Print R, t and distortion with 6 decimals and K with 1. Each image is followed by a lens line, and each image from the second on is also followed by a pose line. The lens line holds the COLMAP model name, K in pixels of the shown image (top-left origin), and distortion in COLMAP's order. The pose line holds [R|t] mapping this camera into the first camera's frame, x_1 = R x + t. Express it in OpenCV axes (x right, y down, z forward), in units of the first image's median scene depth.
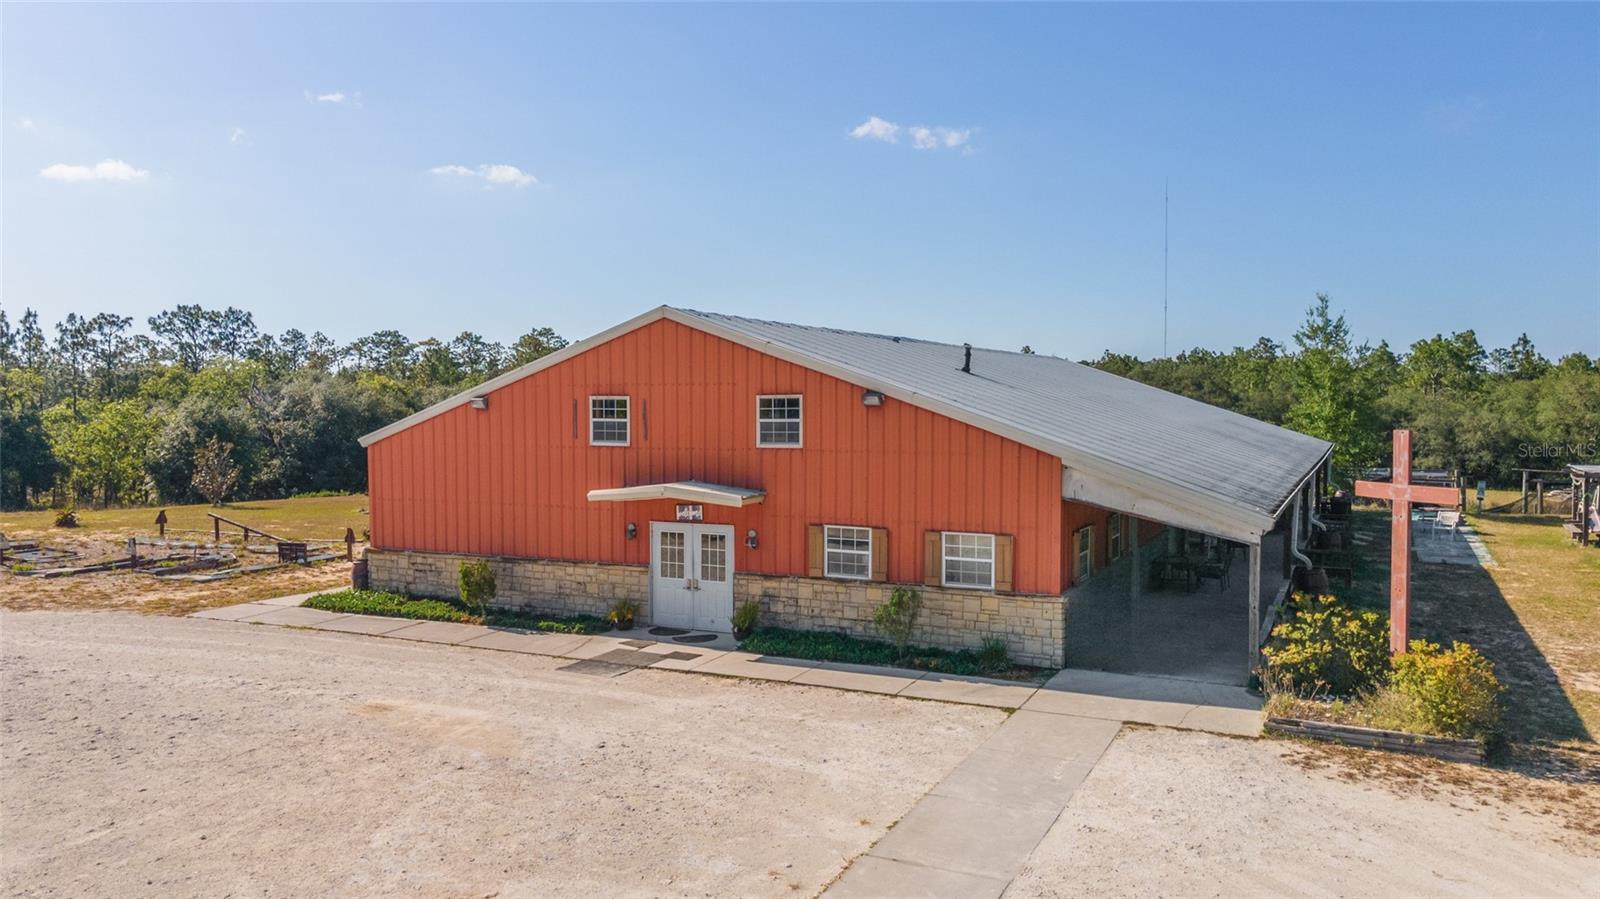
lens RADIAL K [[1161.5, 0, 800.0], [0, 1161.5, 449.5], [0, 0, 1]] dist [0.004768, 0.069431]
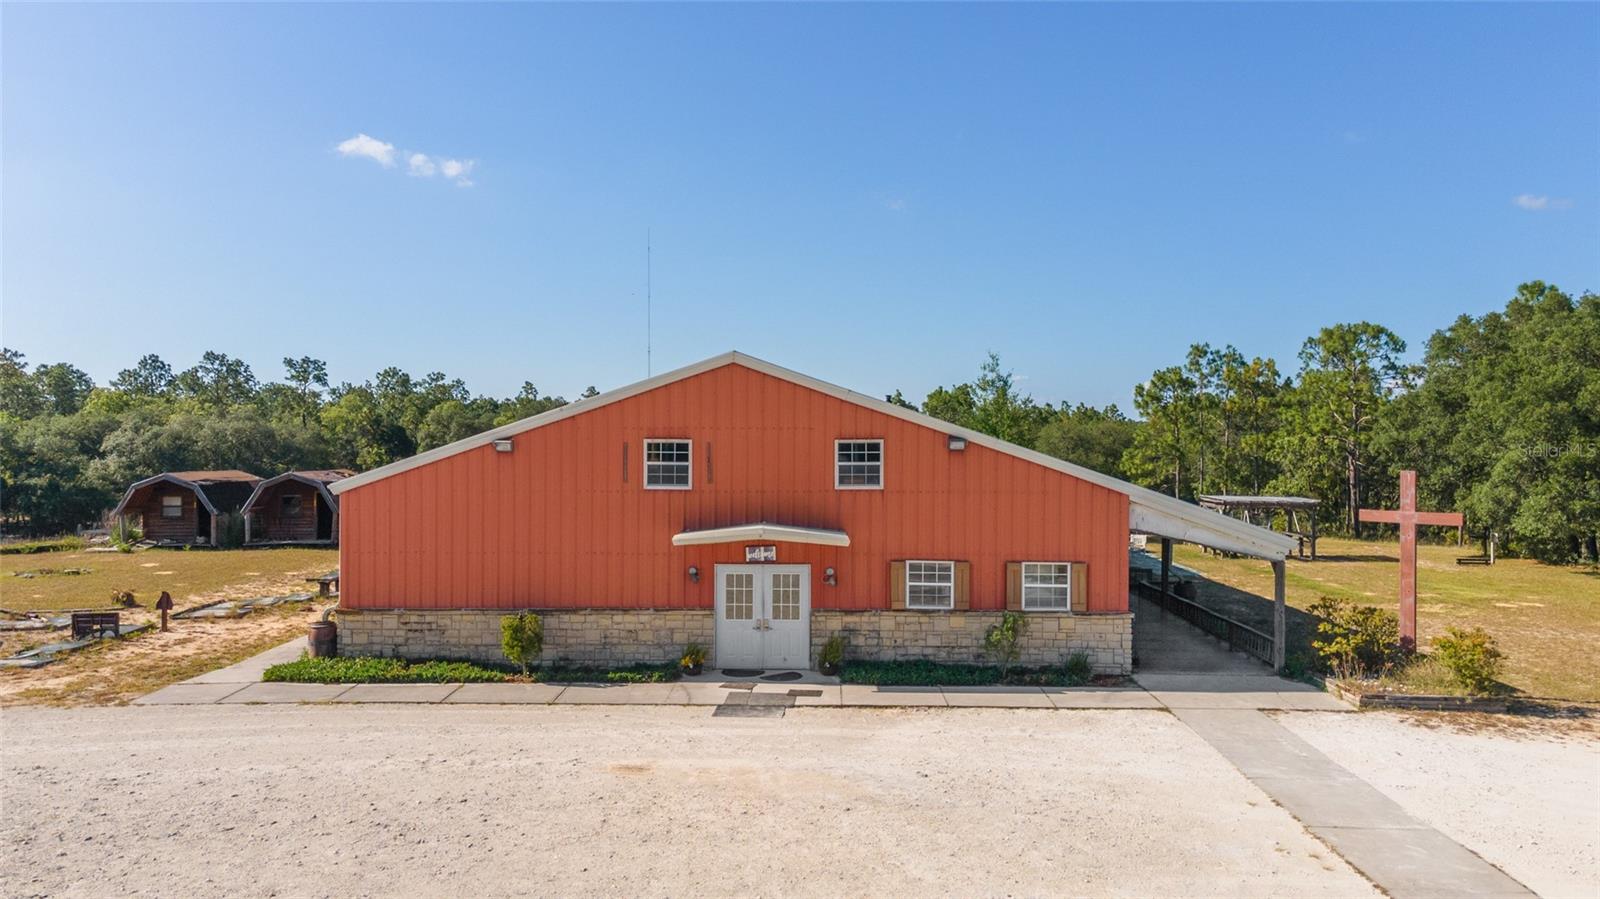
lens RADIAL K [[1161.5, 0, 800.0], [0, 1161.5, 449.5], [0, 0, 1]] dist [0.004768, 0.069431]
pose [[0.907147, 0.002124, 0.420809, -0.510809], [0.011389, 0.999497, -0.029595, -0.007076], [-0.420660, 0.031639, 0.906667, 0.059362]]
